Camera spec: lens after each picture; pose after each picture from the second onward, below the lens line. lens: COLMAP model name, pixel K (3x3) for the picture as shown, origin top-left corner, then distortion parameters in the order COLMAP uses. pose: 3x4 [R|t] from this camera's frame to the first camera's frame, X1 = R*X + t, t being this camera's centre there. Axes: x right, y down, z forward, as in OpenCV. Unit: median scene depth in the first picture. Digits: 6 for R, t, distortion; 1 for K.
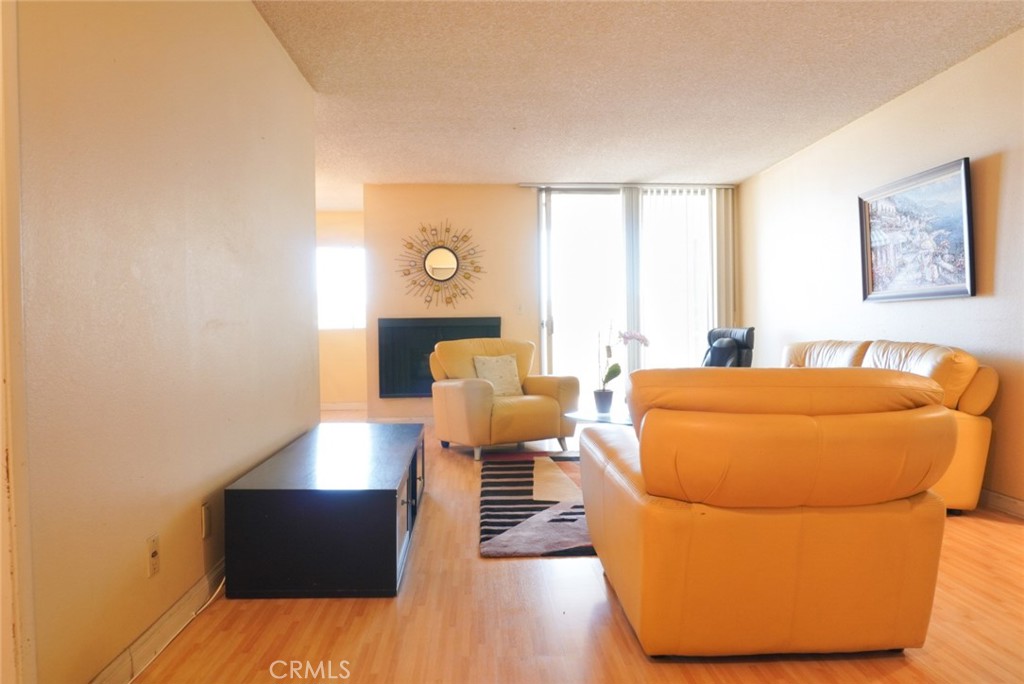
lens RADIAL K [[684.0, 0, 512.0], [0, 684.0, 342.0], [0, 0, 1]] dist [-0.053034, 0.044176]
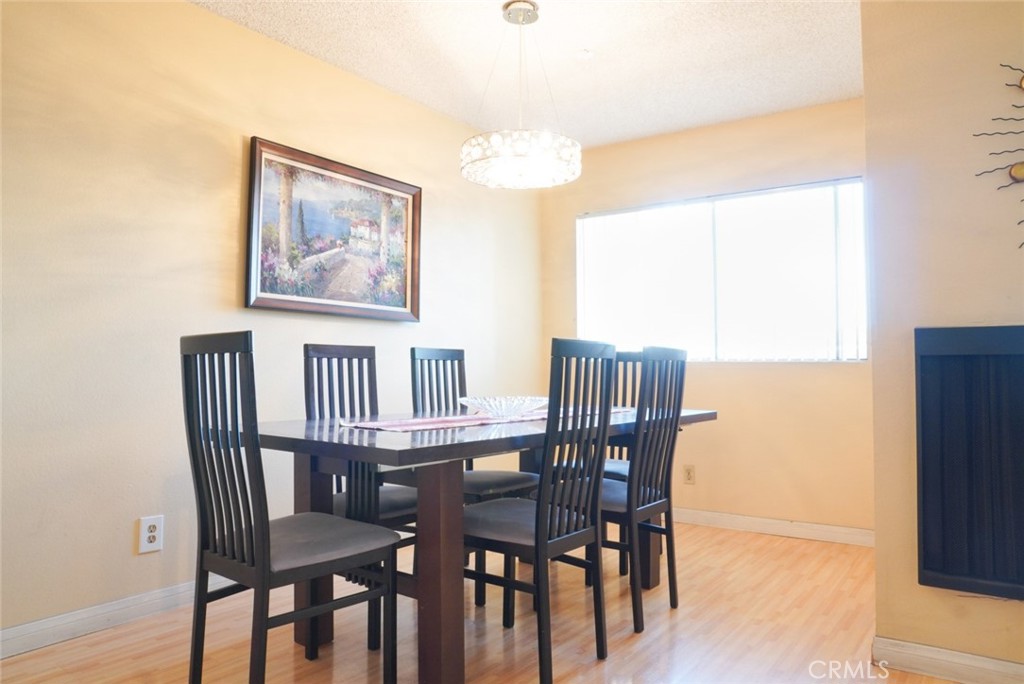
lens RADIAL K [[688.1, 0, 512.0], [0, 688.1, 342.0], [0, 0, 1]] dist [-0.047237, 0.001292]
pose [[0.772174, -0.011790, -0.635302, -0.139996], [-0.017964, 0.999023, -0.040373, -0.012287], [0.635158, 0.042588, 0.771208, 0.636179]]
